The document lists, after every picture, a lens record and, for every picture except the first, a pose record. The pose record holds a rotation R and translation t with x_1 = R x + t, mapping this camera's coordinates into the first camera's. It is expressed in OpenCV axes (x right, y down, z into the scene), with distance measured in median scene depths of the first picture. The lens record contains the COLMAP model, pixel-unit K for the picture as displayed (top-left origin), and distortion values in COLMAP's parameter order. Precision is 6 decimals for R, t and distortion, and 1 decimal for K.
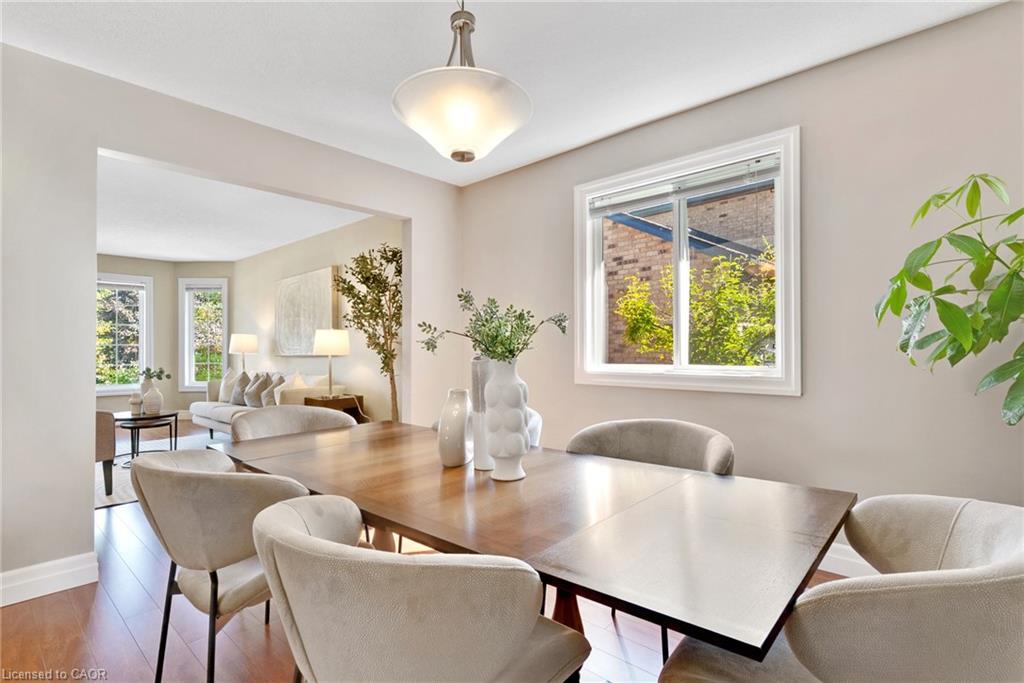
lens RADIAL K [[487.5, 0, 509.0], [0, 487.5, 346.7], [0, 0, 1]] dist [0.000736, -0.001463]
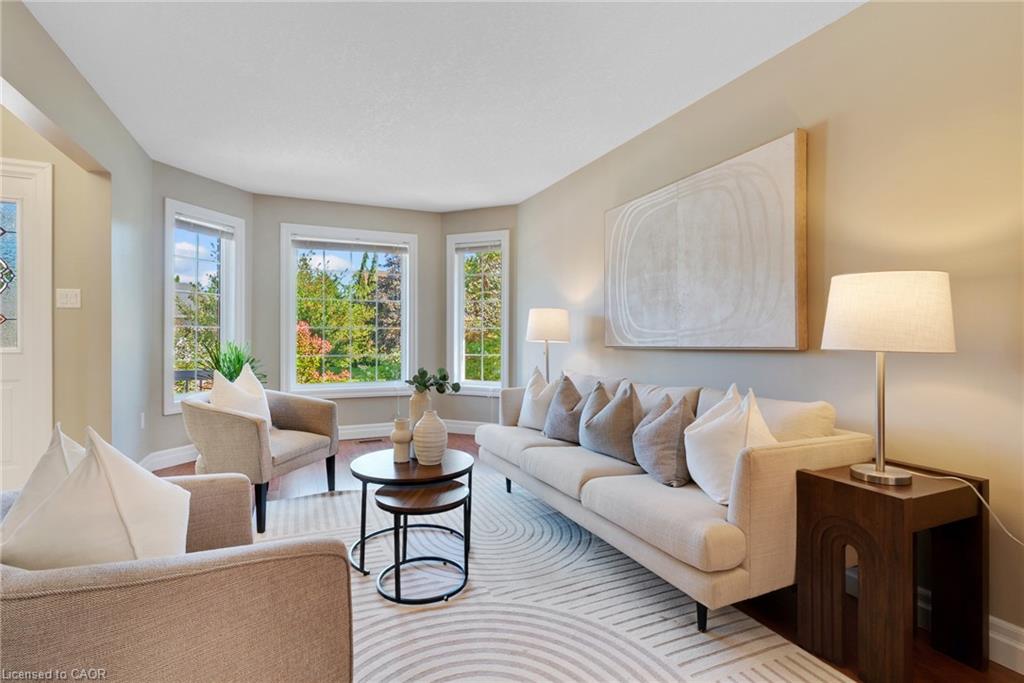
lens RADIAL K [[487.5, 0, 512.7], [0, 487.5, 337.2], [0, 0, 1]] dist [0.000736, -0.001463]
pose [[0.914804, 0.008363, -0.403812, -0.373096], [-0.006238, 0.999959, 0.006576, 0.005571], [0.403850, -0.003497, 0.914819, 0.477489]]
